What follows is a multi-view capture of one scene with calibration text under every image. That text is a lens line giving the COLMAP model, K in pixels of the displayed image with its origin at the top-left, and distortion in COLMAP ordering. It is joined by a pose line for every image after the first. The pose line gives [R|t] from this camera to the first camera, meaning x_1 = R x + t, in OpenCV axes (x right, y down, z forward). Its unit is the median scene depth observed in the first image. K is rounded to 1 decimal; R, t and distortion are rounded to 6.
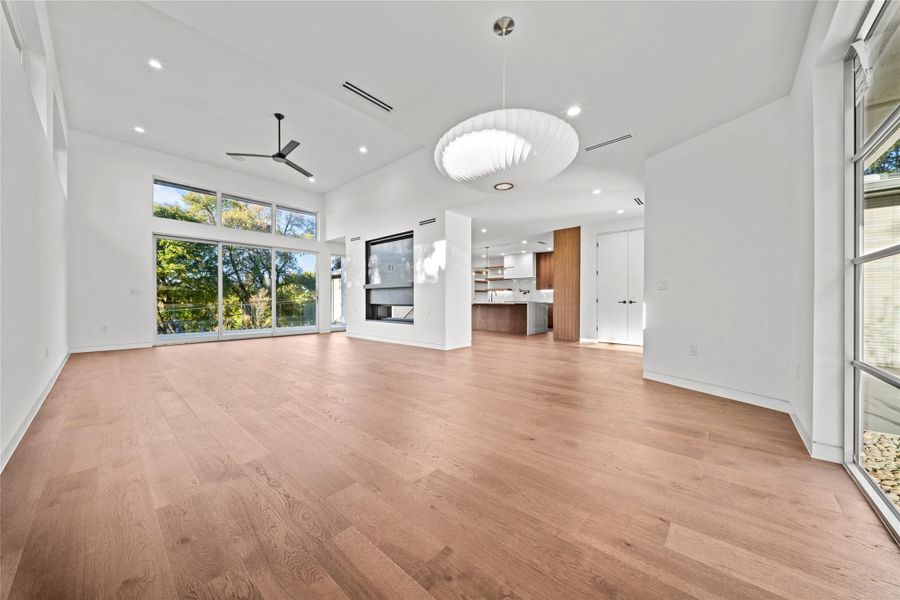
lens RADIAL K [[313.0, 0, 448.2], [0, 313.0, 301.7], [0, 0, 1]] dist [-0.000841, -0.000097]
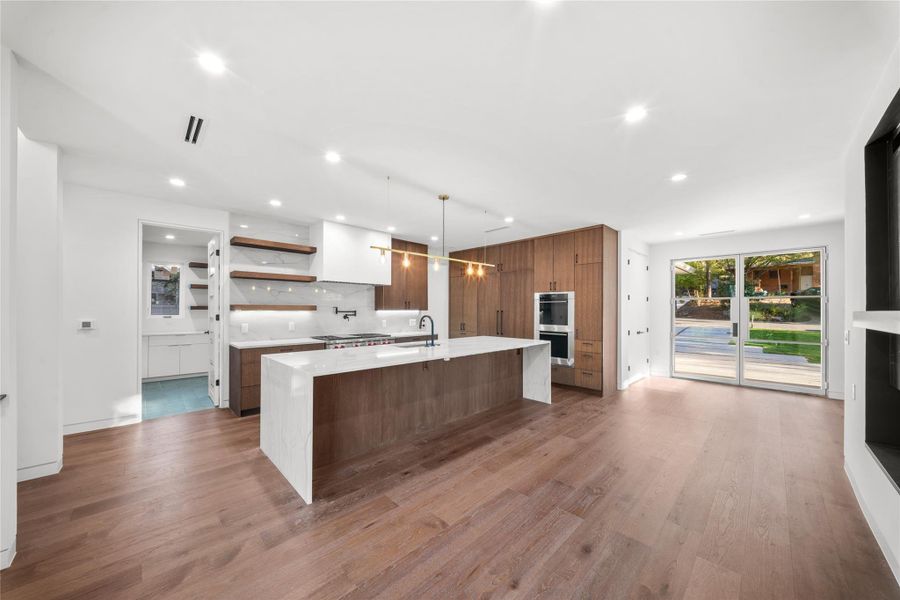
lens RADIAL K [[315.5, 0, 445.5], [0, 315.5, 308.8], [0, 0, 1]] dist [-0.001102, -0.000074]
pose [[0.070672, 0.000549, 0.997499, -0.315445], [0.000055, 1.000000, -0.000554, -0.059161], [-0.997500, 0.000095, 0.070672, 1.285802]]
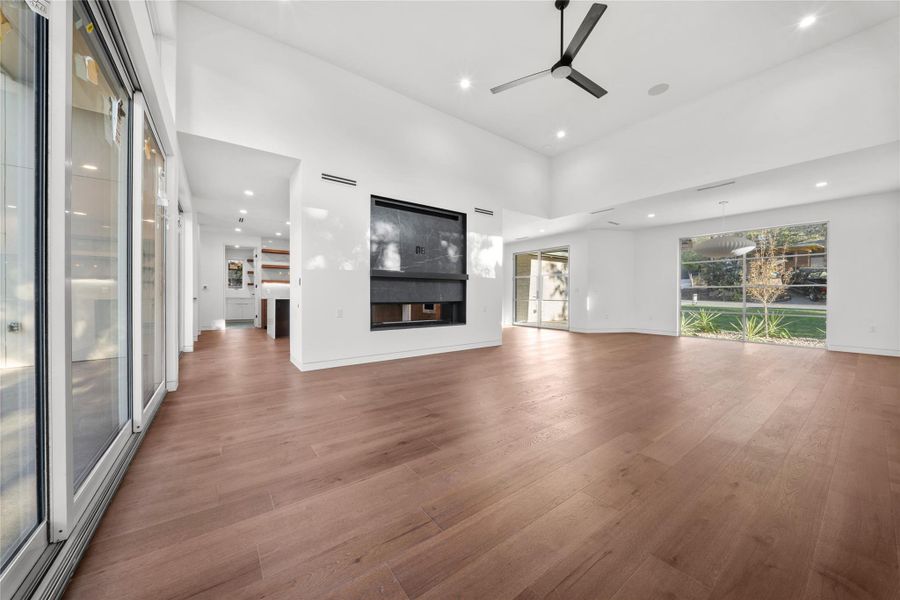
lens RADIAL K [[312.1, 0, 449.2], [0, 312.1, 296.1], [0, 0, 1]] dist [0.000098, -0.000003]
pose [[0.202033, -0.001360, 0.979378, -0.816788], [0.000888, 0.999999, 0.001205, -0.005460], [-0.979378, 0.000626, 0.202034, 0.753799]]
